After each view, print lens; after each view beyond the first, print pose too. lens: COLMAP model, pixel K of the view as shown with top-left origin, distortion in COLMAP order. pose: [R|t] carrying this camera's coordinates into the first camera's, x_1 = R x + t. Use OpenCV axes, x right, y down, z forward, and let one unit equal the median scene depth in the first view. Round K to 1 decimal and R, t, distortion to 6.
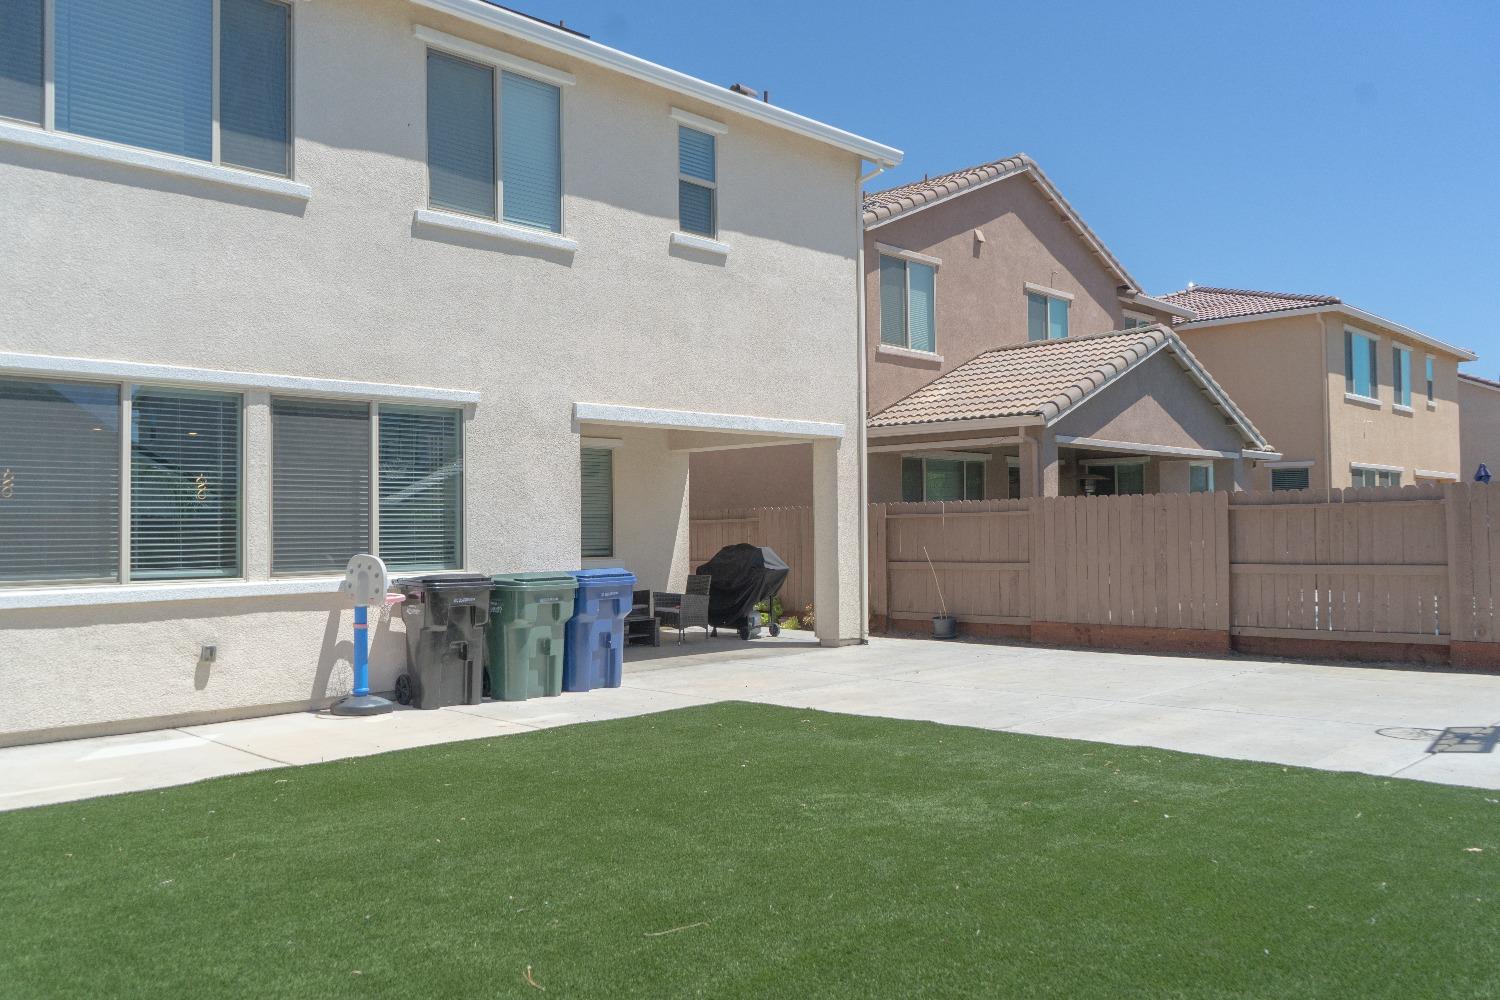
lens RADIAL K [[1197.6, 0, 750.0], [0, 1197.6, 500.0], [0, 0, 1]] dist [-0.014386, 0.007303]
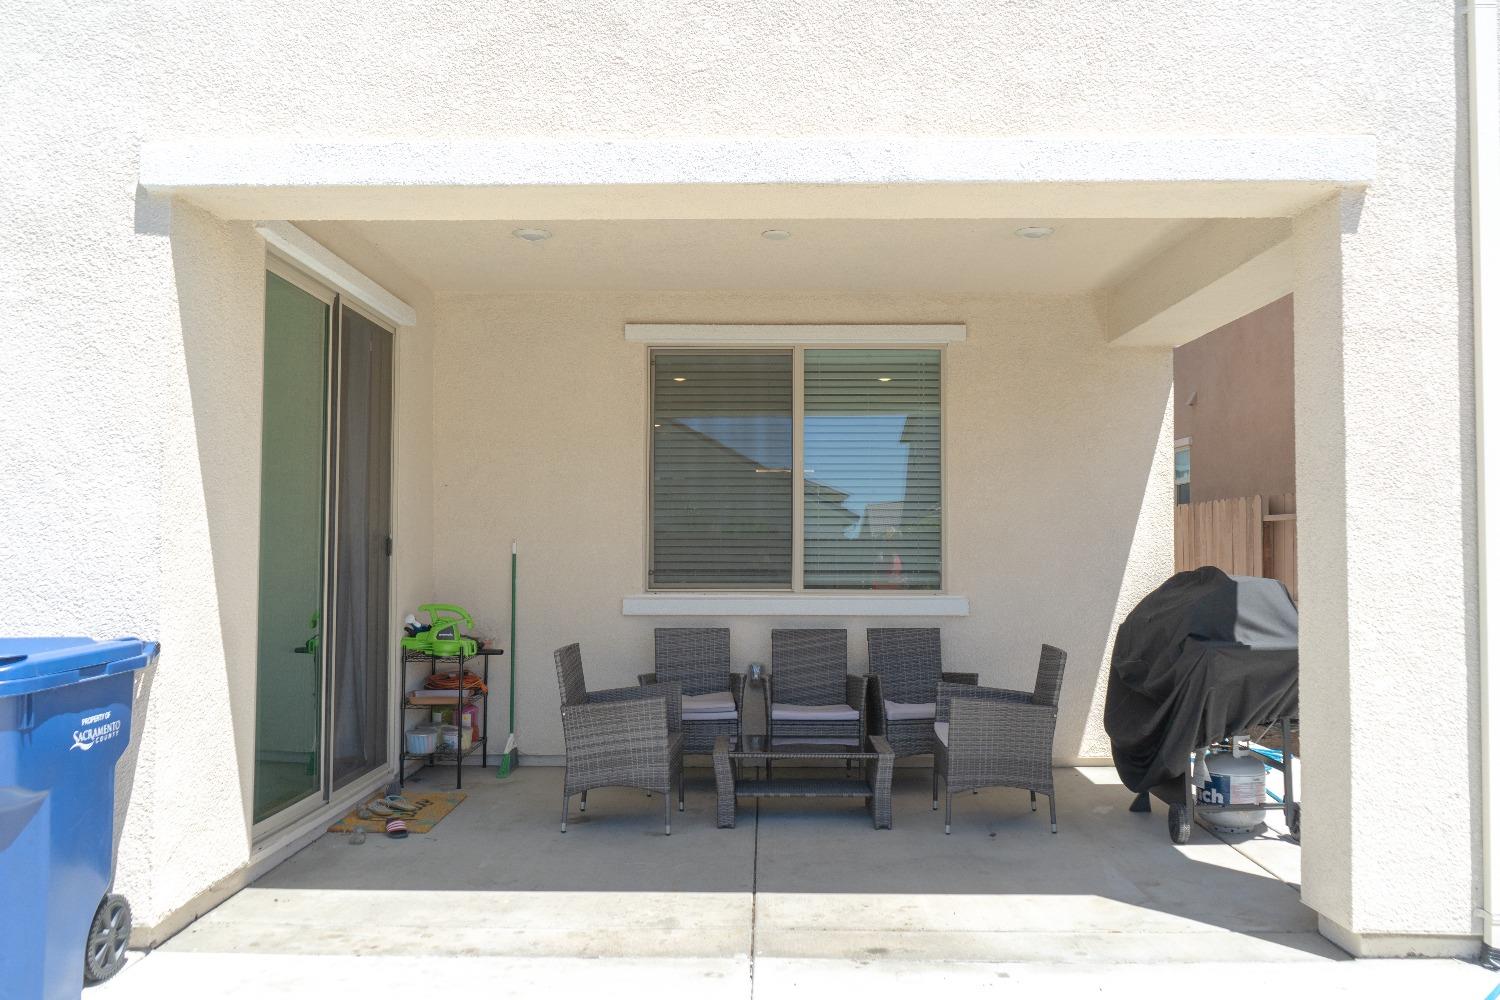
lens RADIAL K [[1197.6, 0, 750.0], [0, 1197.6, 500.0], [0, 0, 1]] dist [-0.014386, 0.007303]
pose [[0.690488, -0.019148, -0.723091, 0.157704], [0.010110, 0.999807, -0.016822, 0.021002], [0.723274, 0.004305, 0.690548, 0.644395]]
